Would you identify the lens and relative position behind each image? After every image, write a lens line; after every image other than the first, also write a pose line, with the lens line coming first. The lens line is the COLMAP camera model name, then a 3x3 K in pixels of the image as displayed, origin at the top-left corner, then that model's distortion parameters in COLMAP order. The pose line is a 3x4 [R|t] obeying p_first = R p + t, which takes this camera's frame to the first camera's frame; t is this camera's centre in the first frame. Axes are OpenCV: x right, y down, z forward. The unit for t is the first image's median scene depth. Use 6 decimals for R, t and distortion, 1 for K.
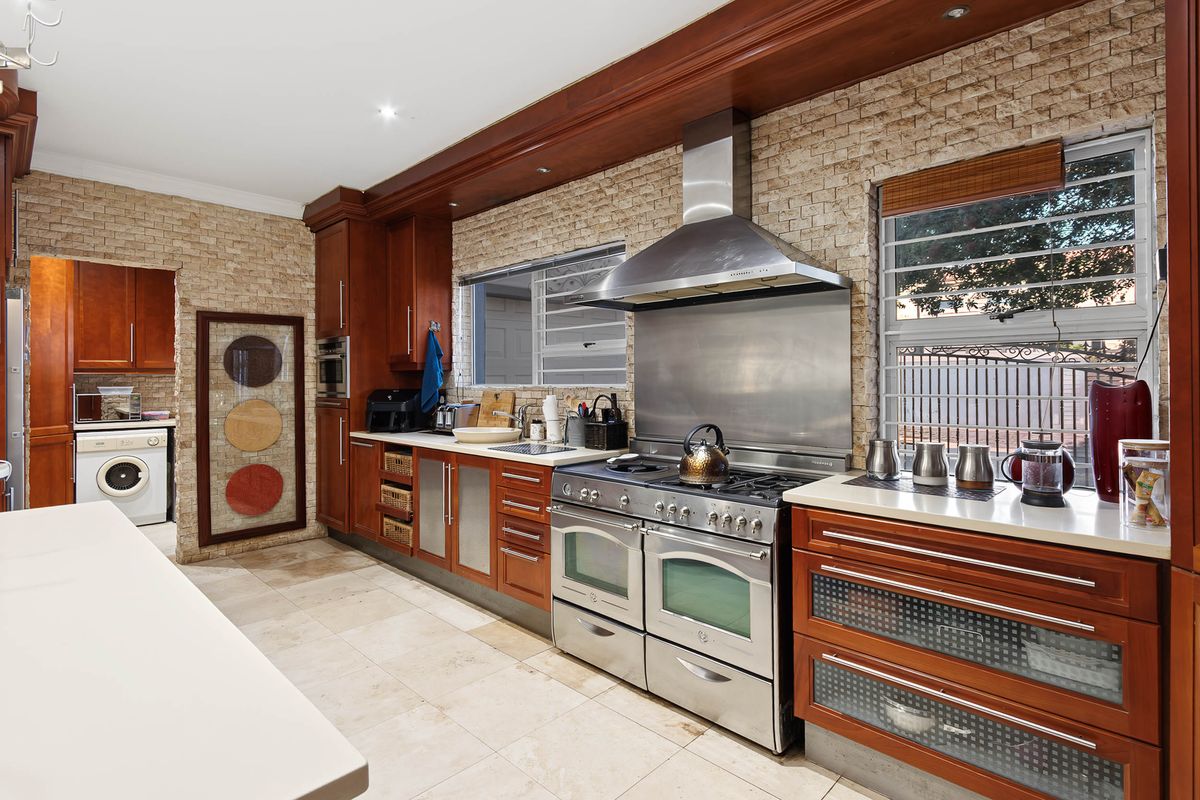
lens RADIAL K [[574.4, 0, 603.9], [0, 574.4, 398.4], [0, 0, 1]] dist [0.004546, -0.000022]
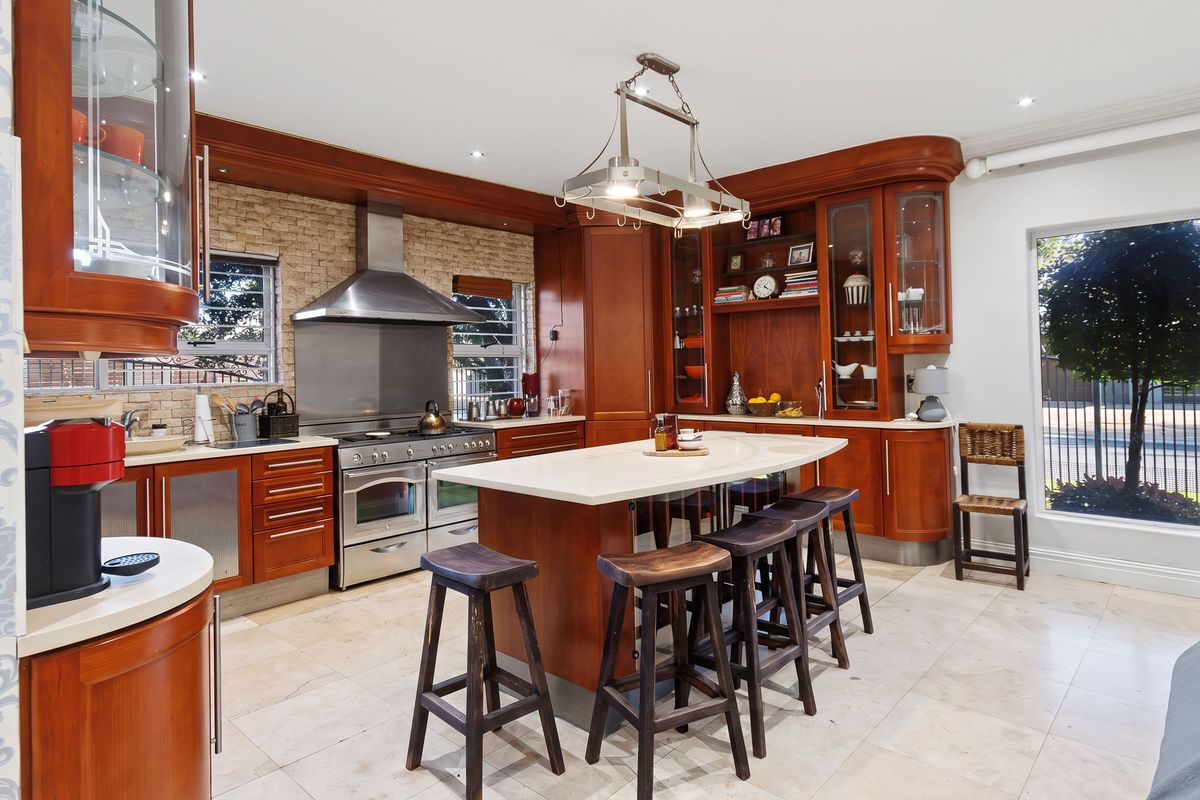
lens RADIAL K [[632.5, 0, 600.0], [0, 632.5, 400.0], [0, 0, 1]] dist [-0.000931, -0.000157]
pose [[0.015643, -0.041177, 0.999029, -1.652549], [0.056639, 0.997584, 0.040230, -0.000318], [-0.998272, 0.055955, 0.017937, 0.454172]]
